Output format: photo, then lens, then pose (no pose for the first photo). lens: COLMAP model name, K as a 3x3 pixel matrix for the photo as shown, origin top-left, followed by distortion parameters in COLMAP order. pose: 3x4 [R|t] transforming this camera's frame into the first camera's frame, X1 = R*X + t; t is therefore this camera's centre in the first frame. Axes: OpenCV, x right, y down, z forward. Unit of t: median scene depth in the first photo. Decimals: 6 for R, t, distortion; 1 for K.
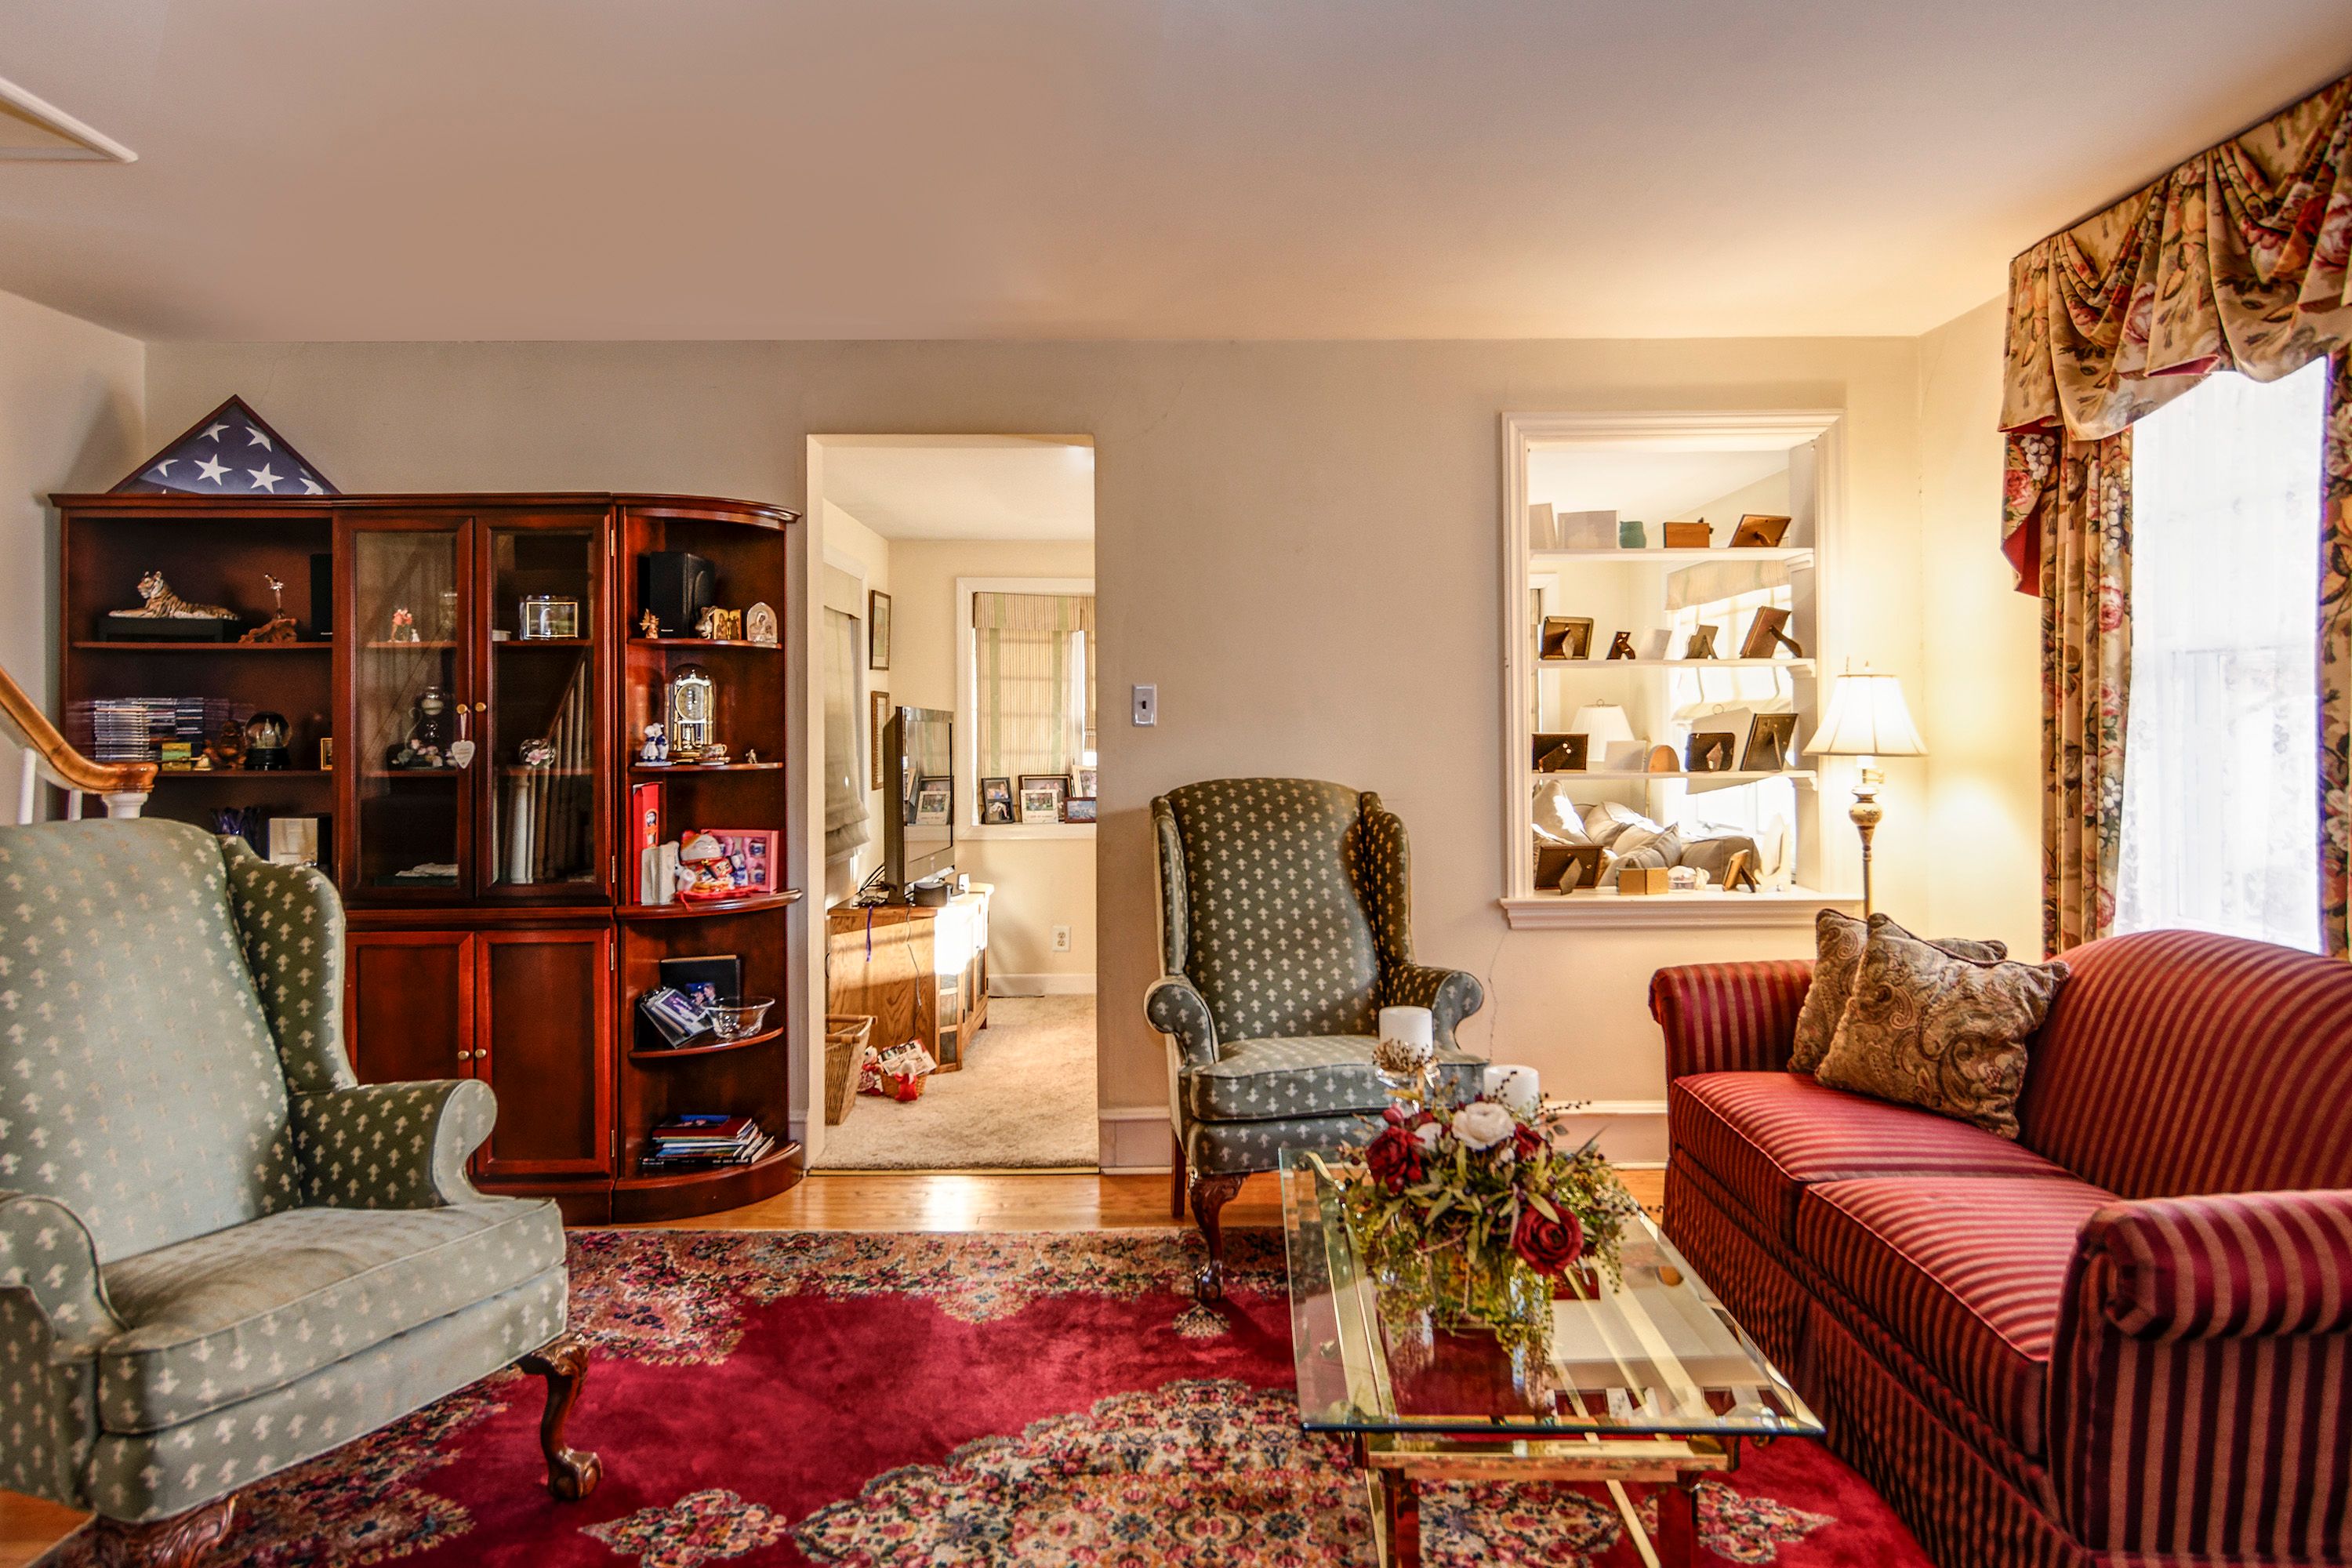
lens RADIAL K [[1553.7, 0, 1191.9], [0, 1553.7, 764.0], [0, 0, 1]] dist [0.015941, -0.007259]
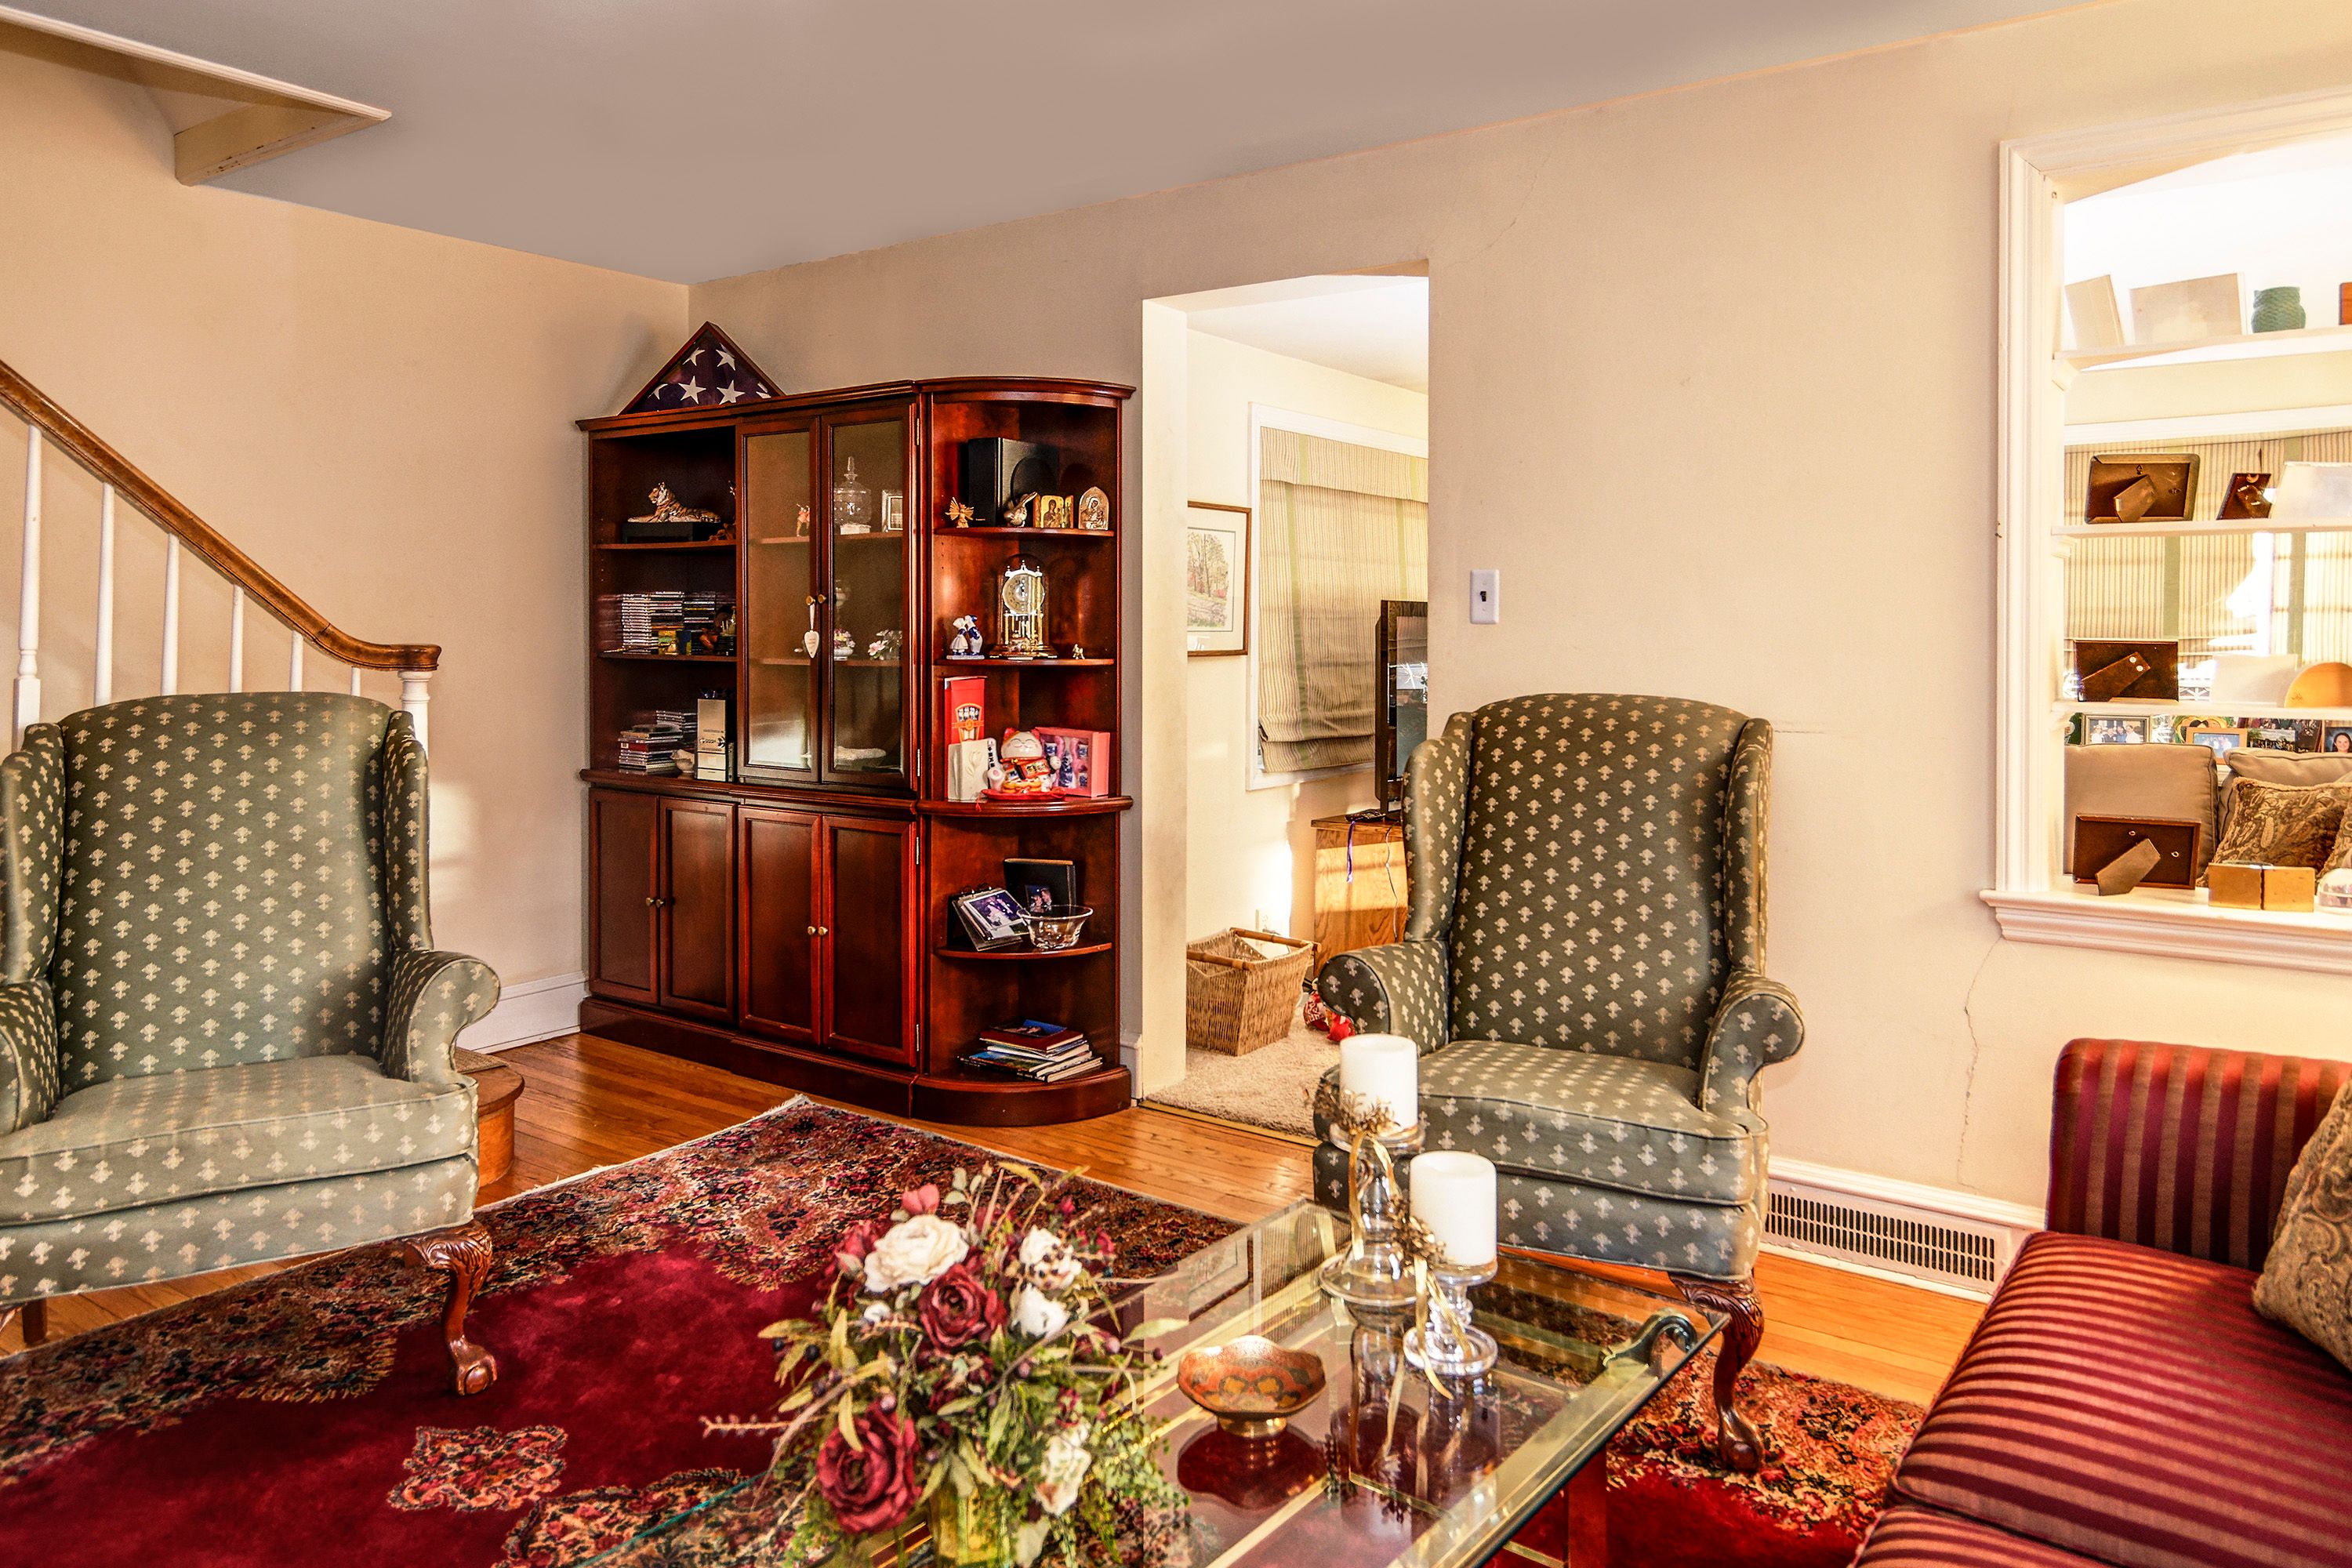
lens RADIAL K [[1553.7, 0, 1155.2], [0, 1553.7, 694.0], [0, 0, 1]] dist [0.015941, -0.007259]
pose [[0.808811, 0.035093, -0.587021, 0.314754], [-0.023891, 0.999355, 0.026825, -0.005890], [0.587584, -0.007671, 0.809127, 0.276147]]
